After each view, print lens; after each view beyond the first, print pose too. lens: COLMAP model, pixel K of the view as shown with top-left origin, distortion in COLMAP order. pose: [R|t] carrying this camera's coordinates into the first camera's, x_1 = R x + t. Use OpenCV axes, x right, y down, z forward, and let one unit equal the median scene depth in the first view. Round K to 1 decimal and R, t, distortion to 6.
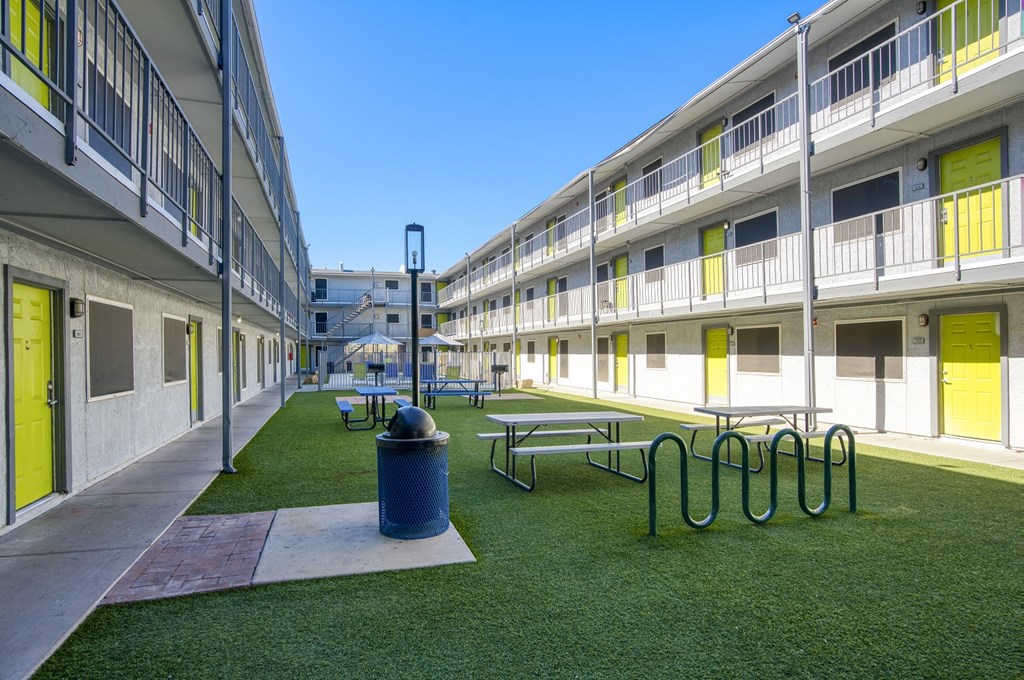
lens RADIAL K [[634.8, 0, 512.0], [0, 634.8, 340.0], [0, 0, 1]] dist [-0.001149, -0.000775]
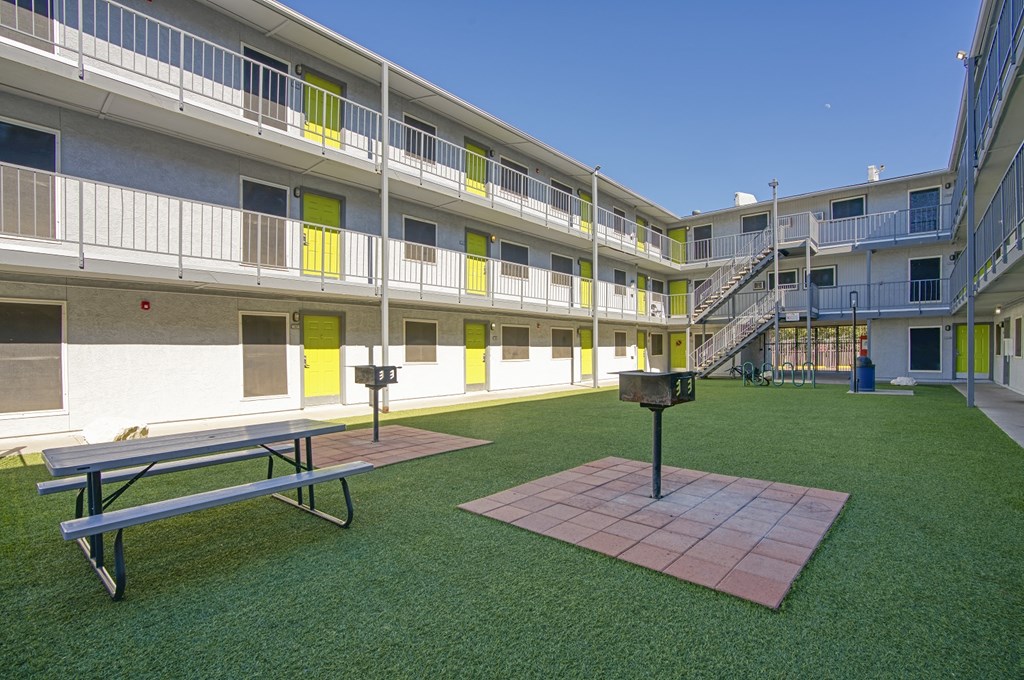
lens RADIAL K [[446.4, 0, 512.0], [0, 446.4, 340.0], [0, 0, 1]] dist [-0.055066, 0.000104]
pose [[-0.522366, 0.003148, 0.852716, -0.358817], [-0.026731, 0.999441, -0.020065, 0.024541], [-0.852302, -0.033276, -0.521990, 1.259417]]
